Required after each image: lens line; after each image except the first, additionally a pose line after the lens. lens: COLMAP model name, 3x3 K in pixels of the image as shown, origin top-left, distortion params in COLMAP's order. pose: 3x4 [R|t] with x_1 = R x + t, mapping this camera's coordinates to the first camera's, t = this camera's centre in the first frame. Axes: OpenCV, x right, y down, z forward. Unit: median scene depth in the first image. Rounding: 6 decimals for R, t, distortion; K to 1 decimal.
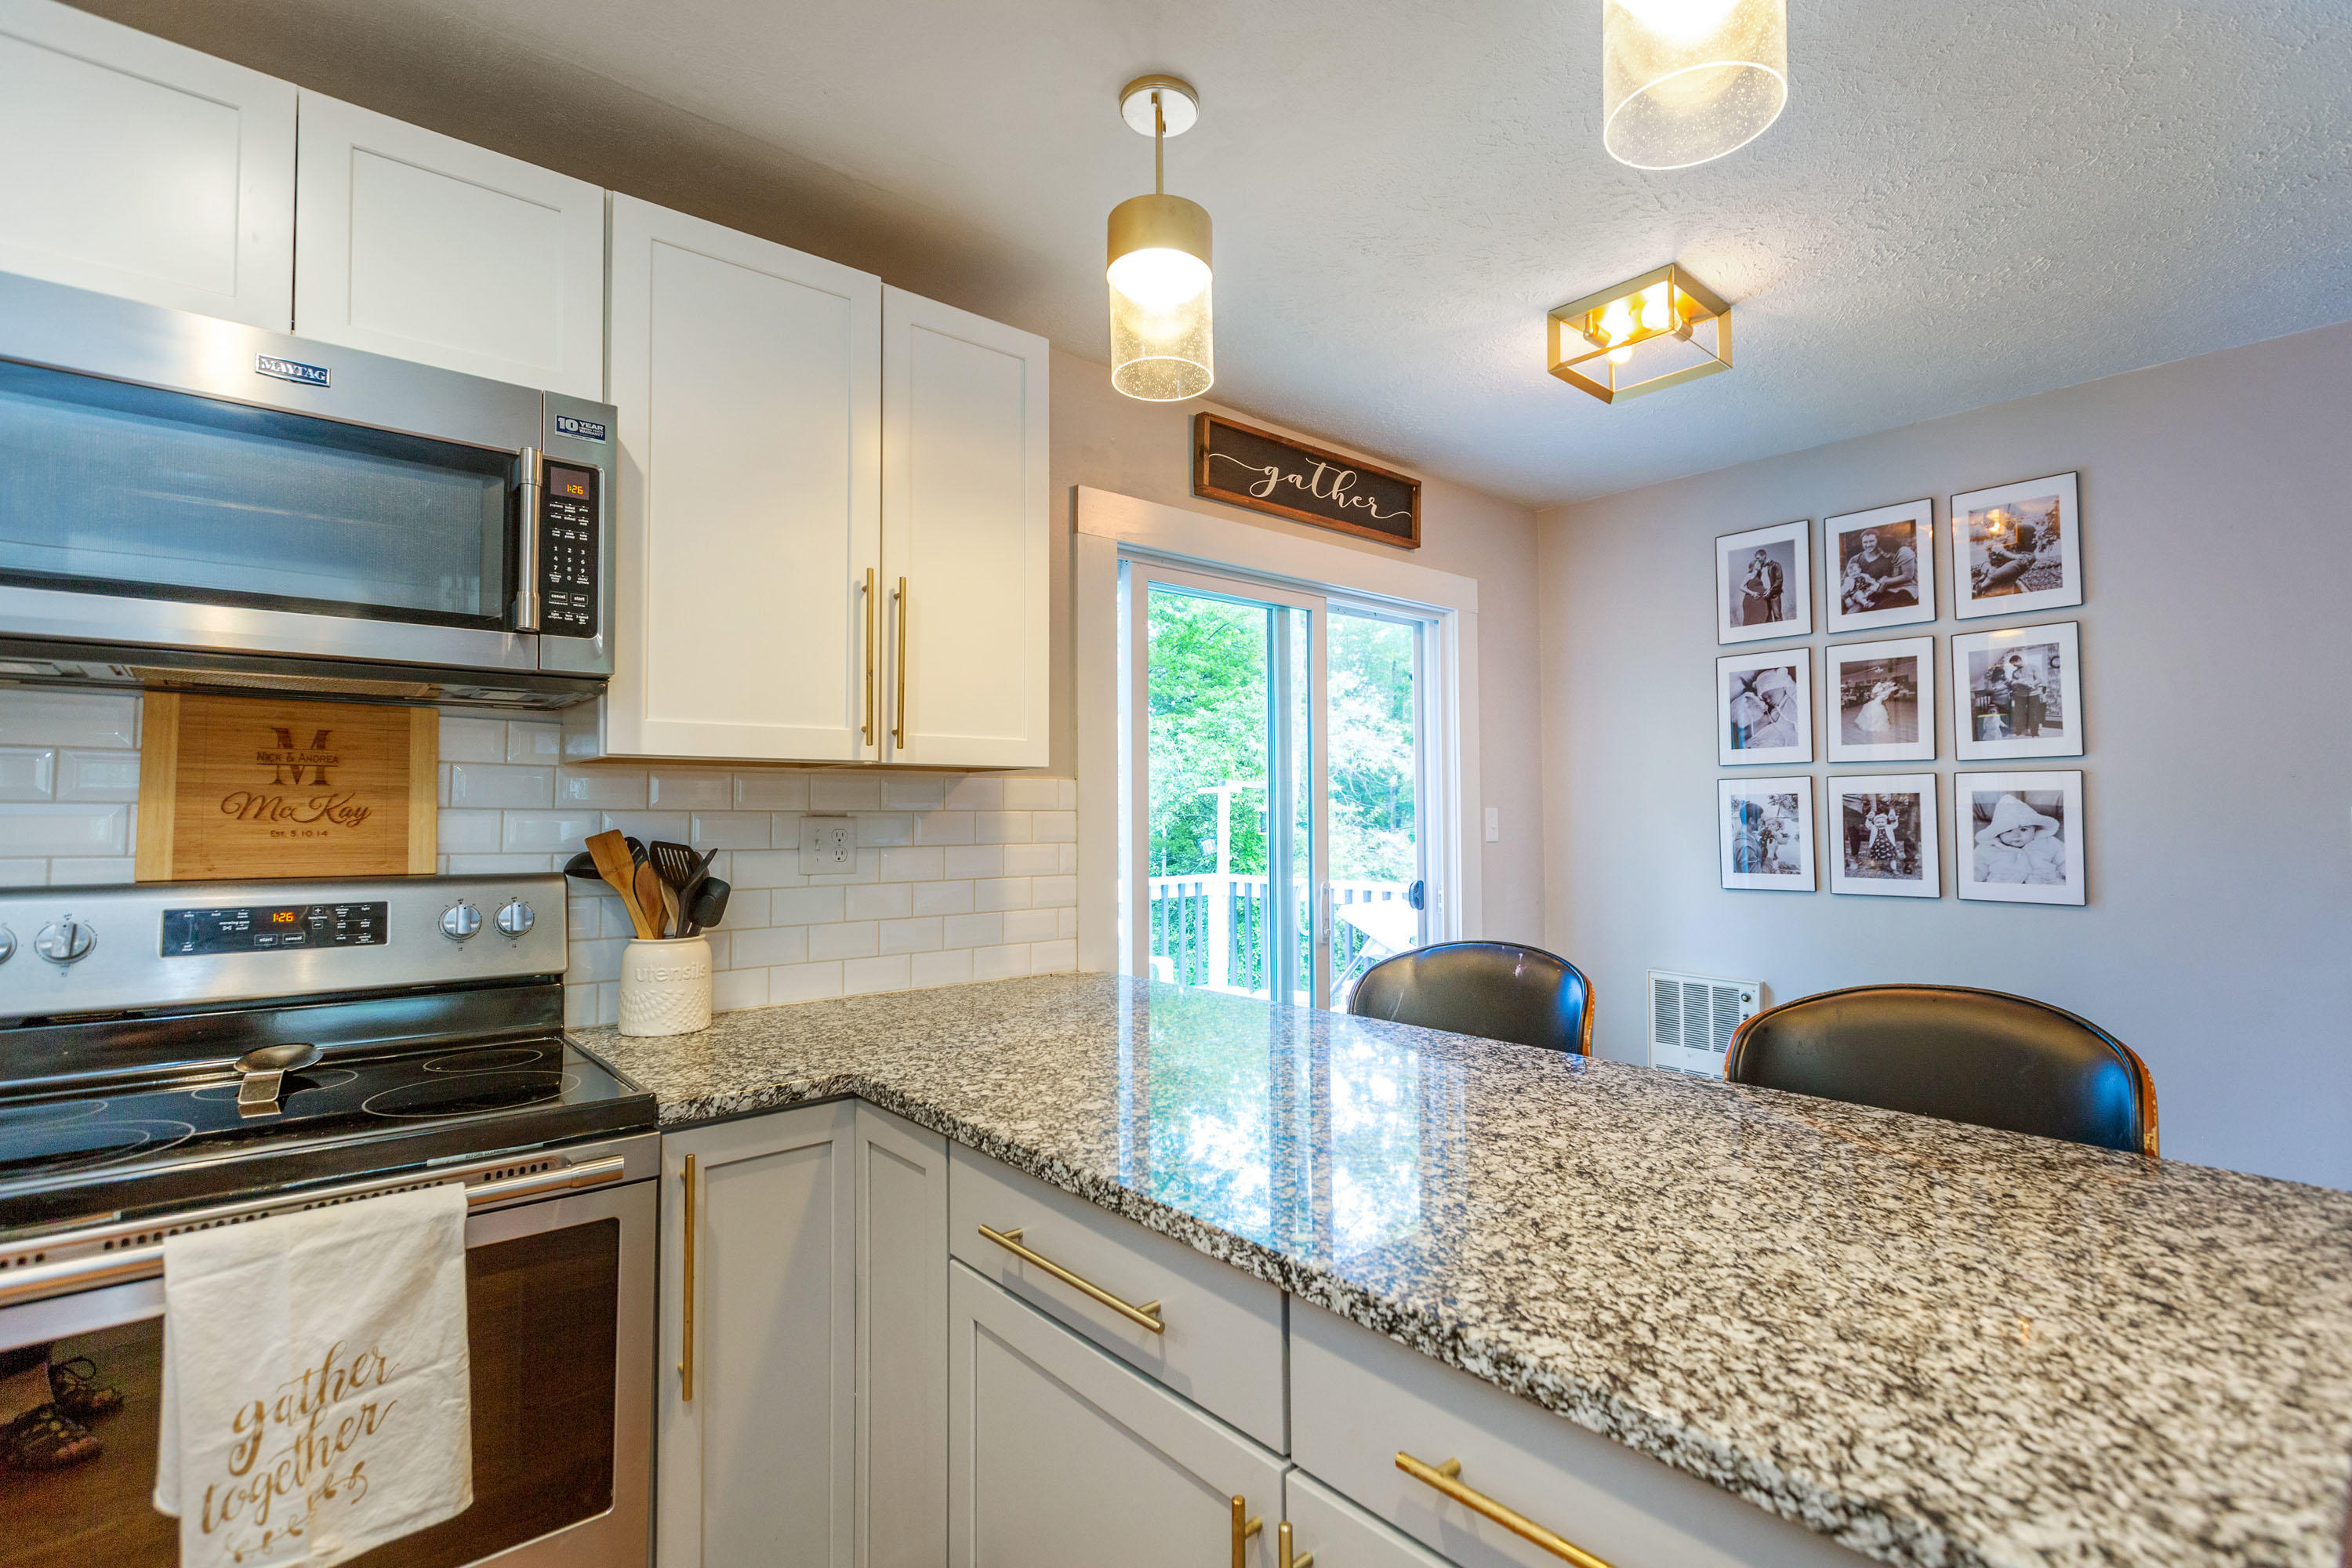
lens RADIAL K [[1091.3, 0, 1171.4], [0, 1091.3, 784.4], [0, 0, 1]] dist [-0.000665, -0.000006]
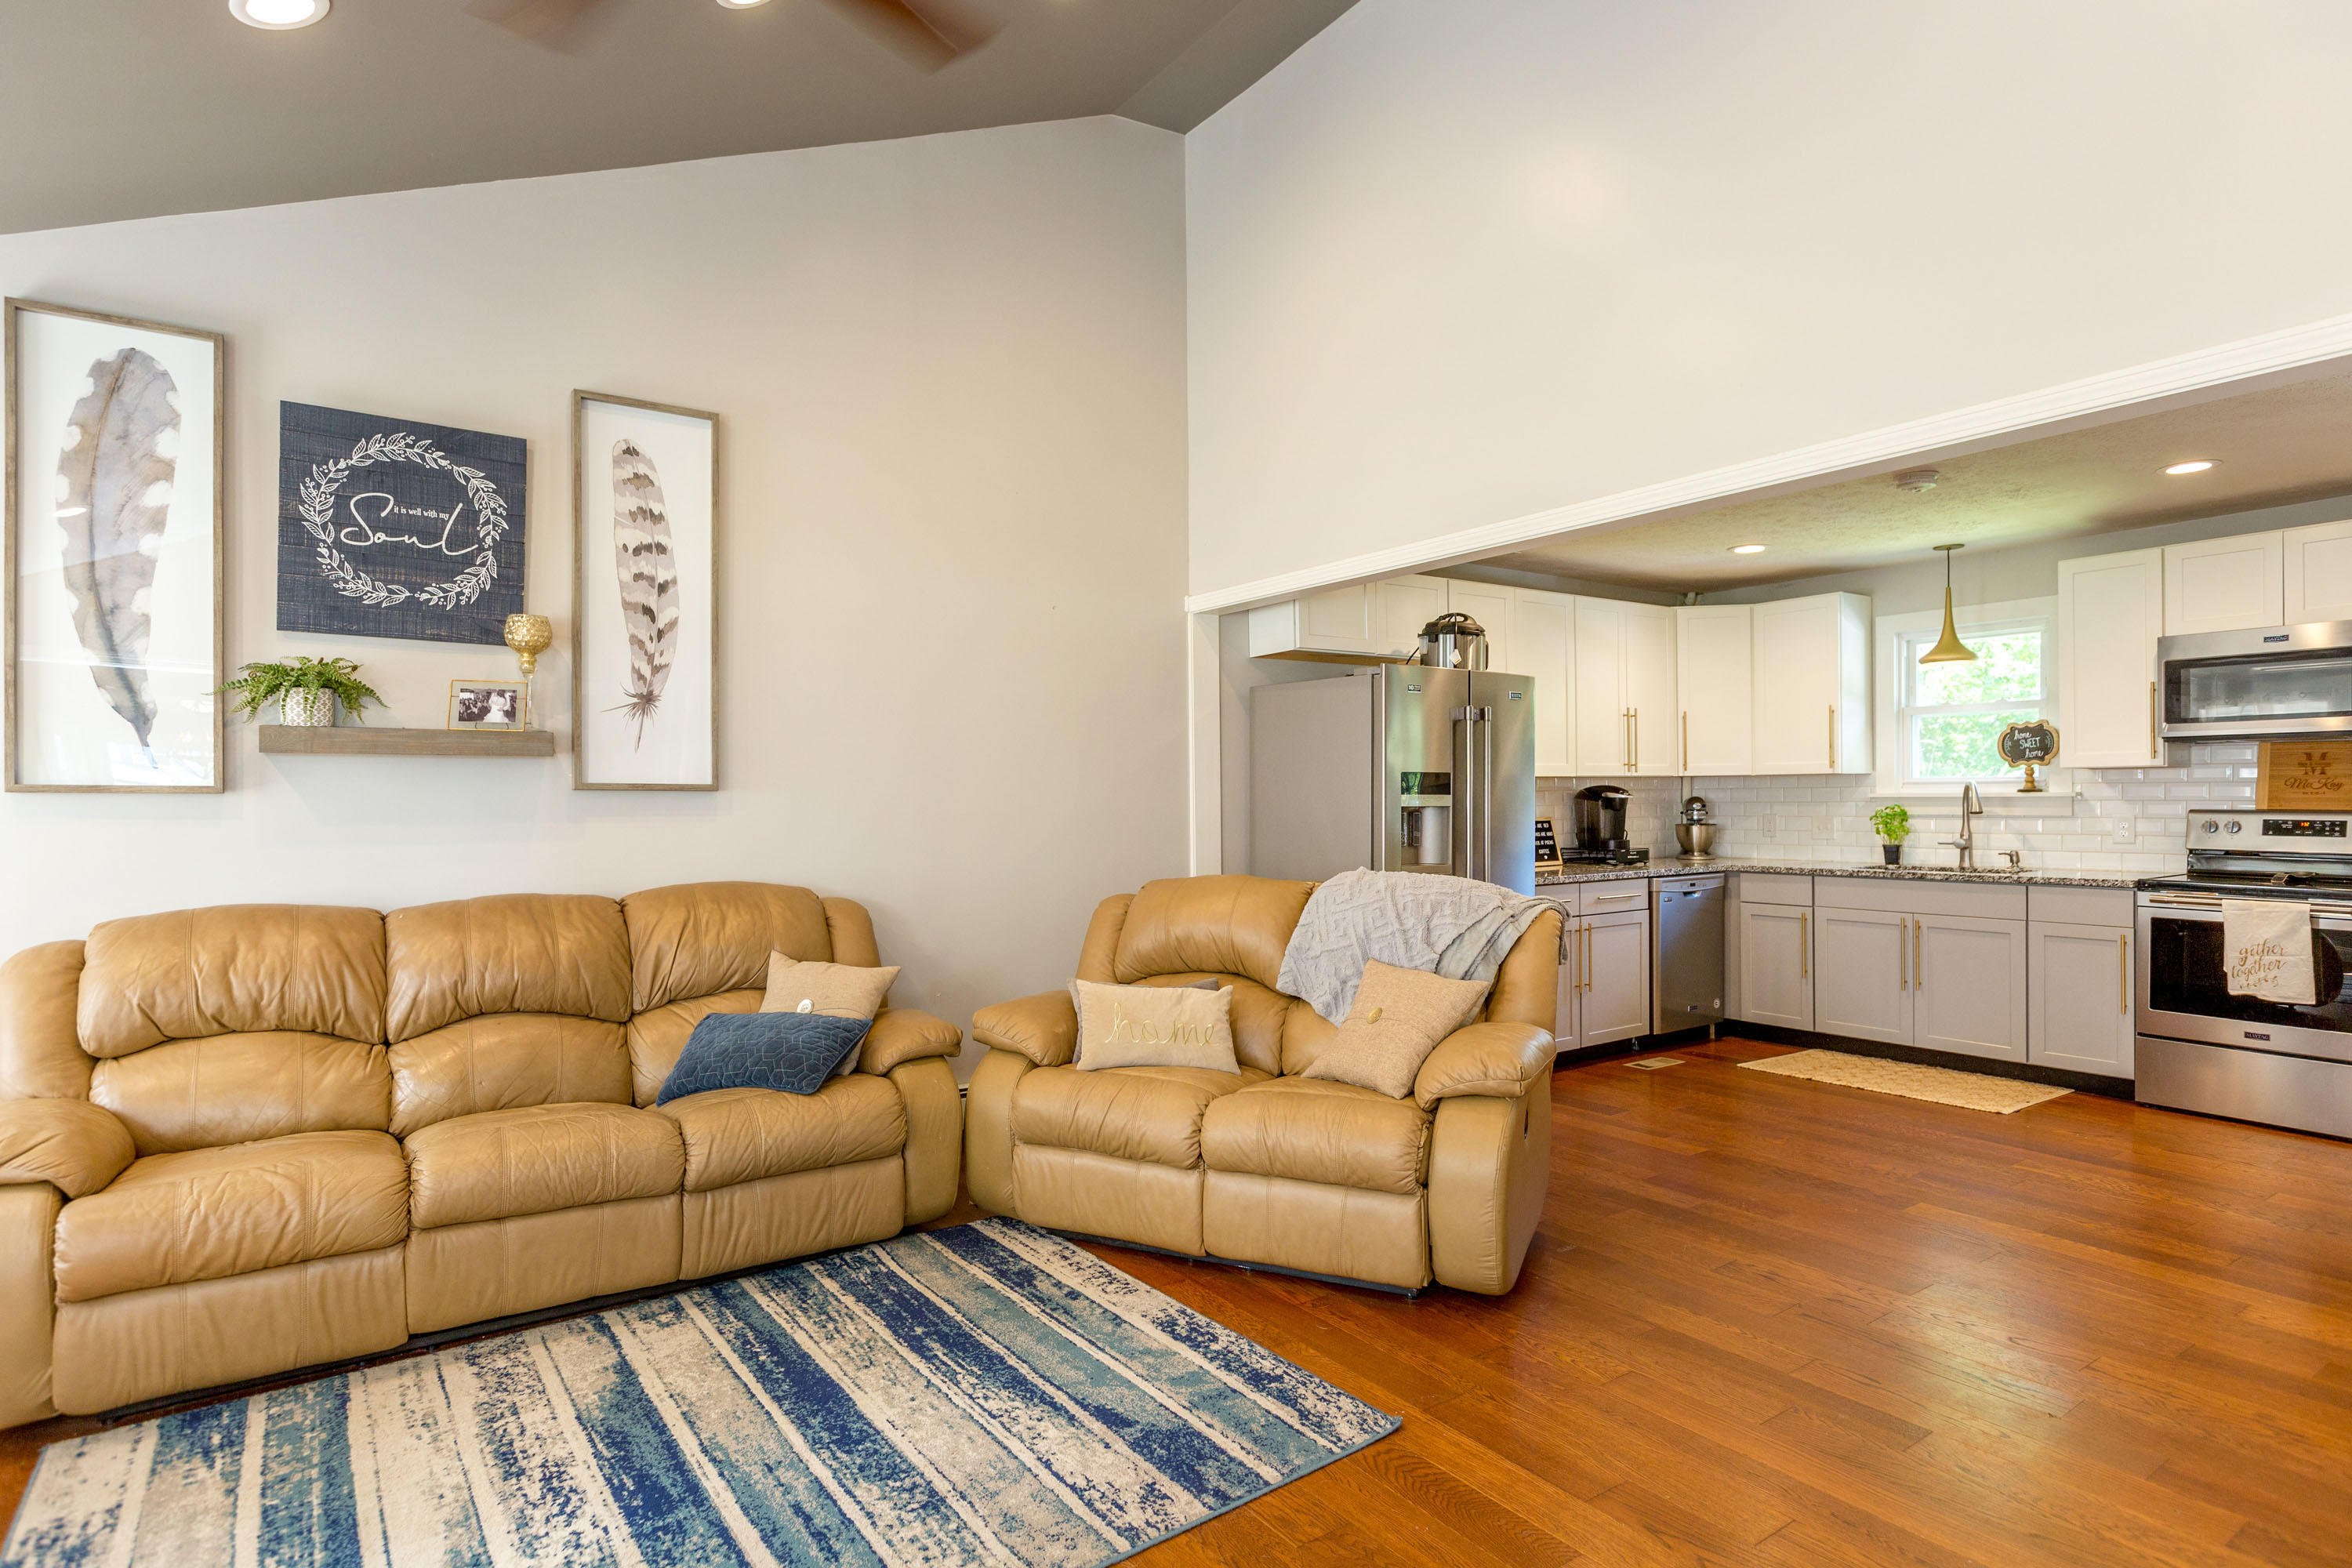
lens RADIAL K [[1248.8, 0, 1176.9], [0, 1248.8, 791.3], [0, 0, 1]] dist [0.001656, 0.000506]
pose [[-0.096230, -0.005509, -0.995344, 2.507814], [0.032390, 0.999438, -0.008663, -0.022327], [0.994832, -0.033073, -0.095997, -1.456447]]
